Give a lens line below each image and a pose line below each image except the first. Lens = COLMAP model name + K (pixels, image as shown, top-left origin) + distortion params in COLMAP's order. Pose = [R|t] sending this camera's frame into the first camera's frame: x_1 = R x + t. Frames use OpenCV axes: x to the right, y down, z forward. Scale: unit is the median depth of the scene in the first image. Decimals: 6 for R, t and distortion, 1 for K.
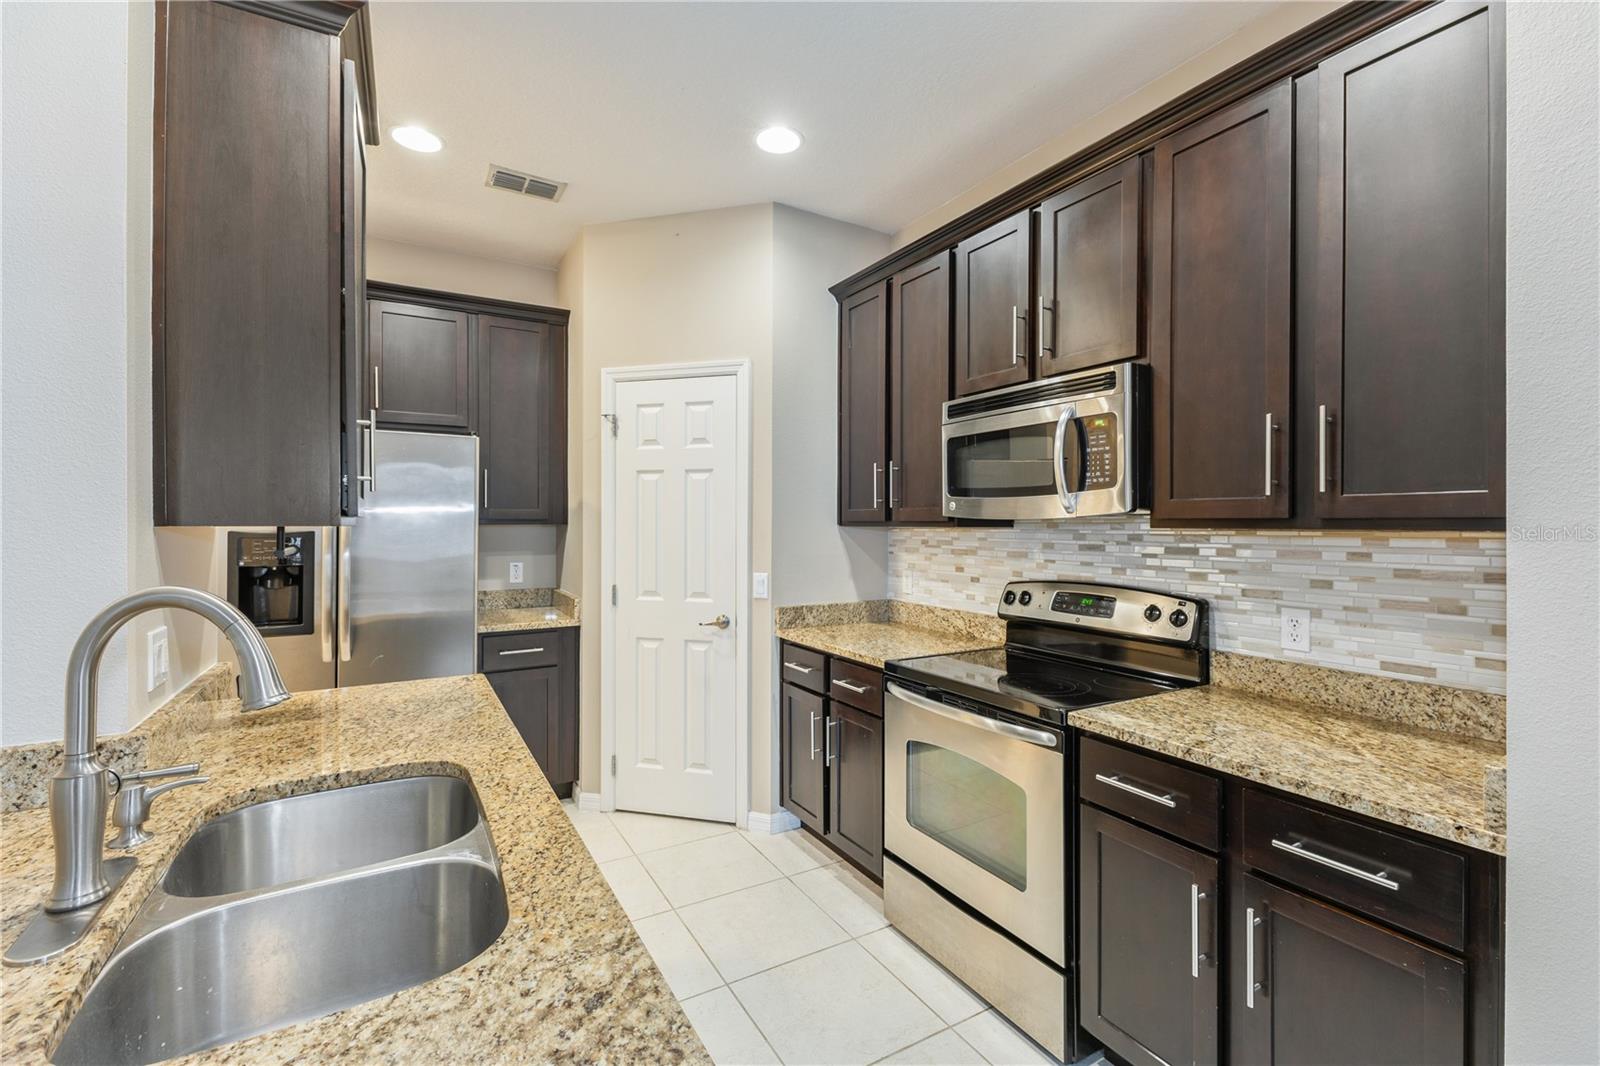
lens RADIAL K [[692.9, 0, 793.5], [0, 692.9, 523.9], [0, 0, 1]] dist [-0.001662, -0.000687]
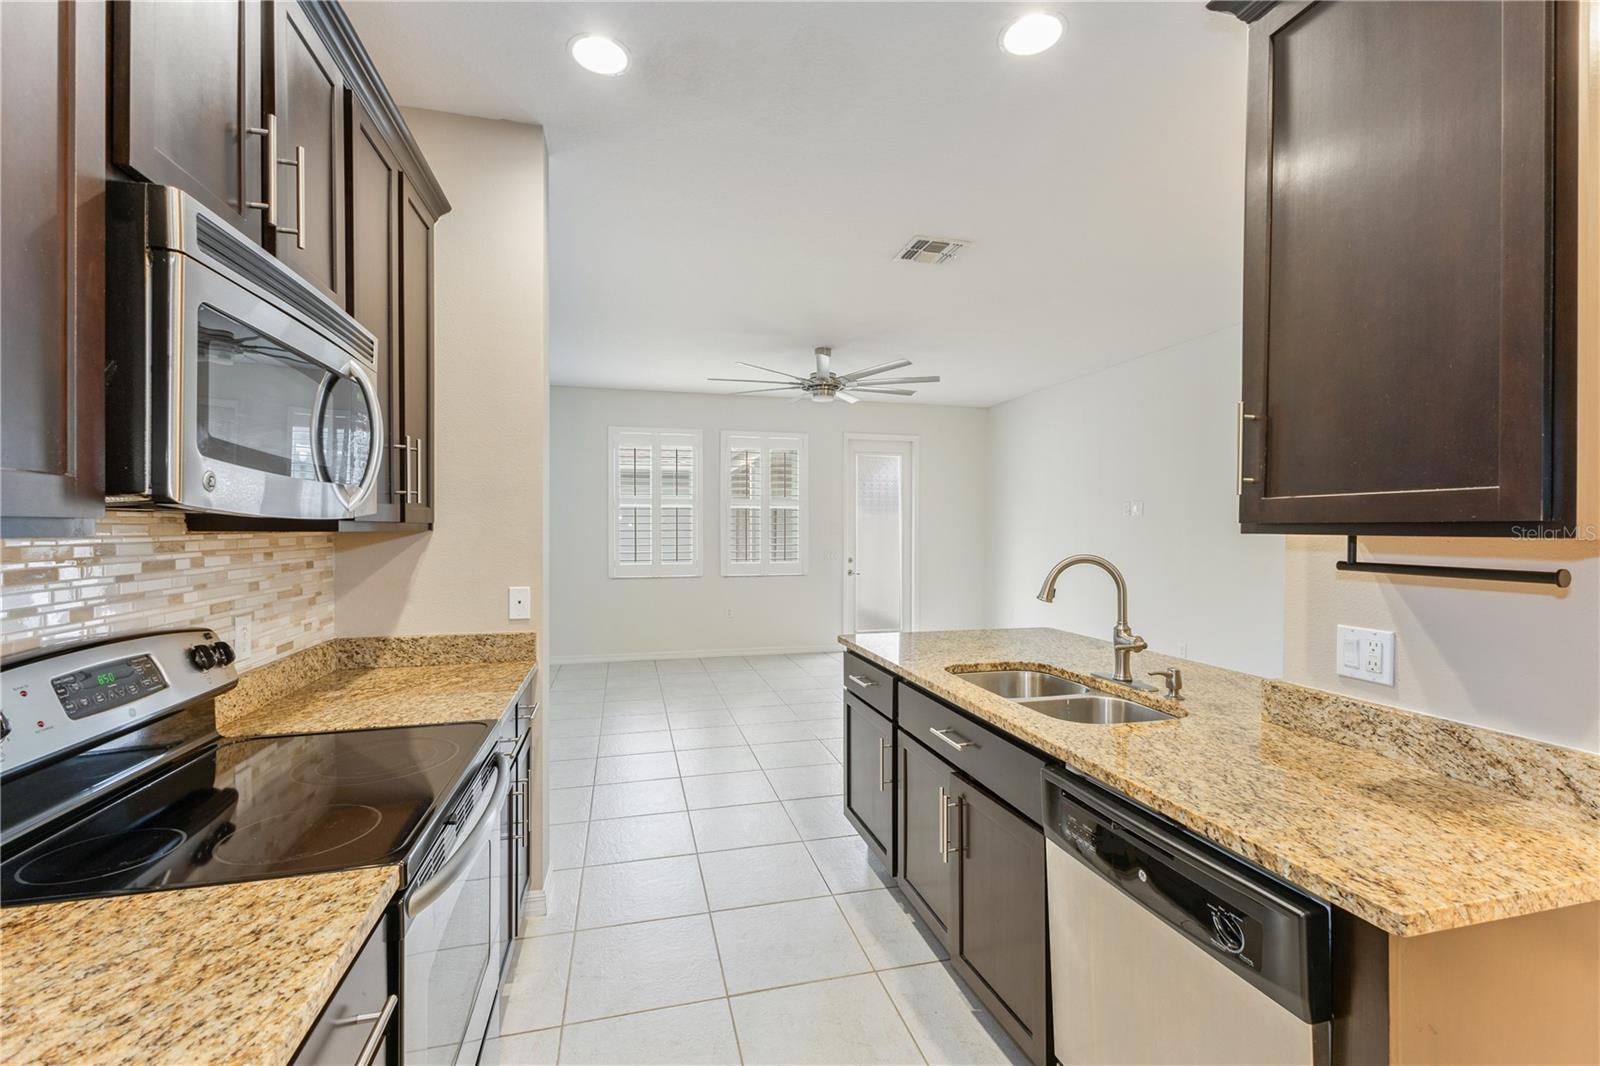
lens RADIAL K [[692.9, 0, 801.1], [0, 692.9, 529.5], [0, 0, 1]] dist [-0.001662, -0.000687]
pose [[-0.963161, -0.005364, 0.268873, -0.074089], [-0.004675, 0.999984, 0.003205, -0.000598], [-0.268886, 0.001830, -0.963170, 0.478818]]
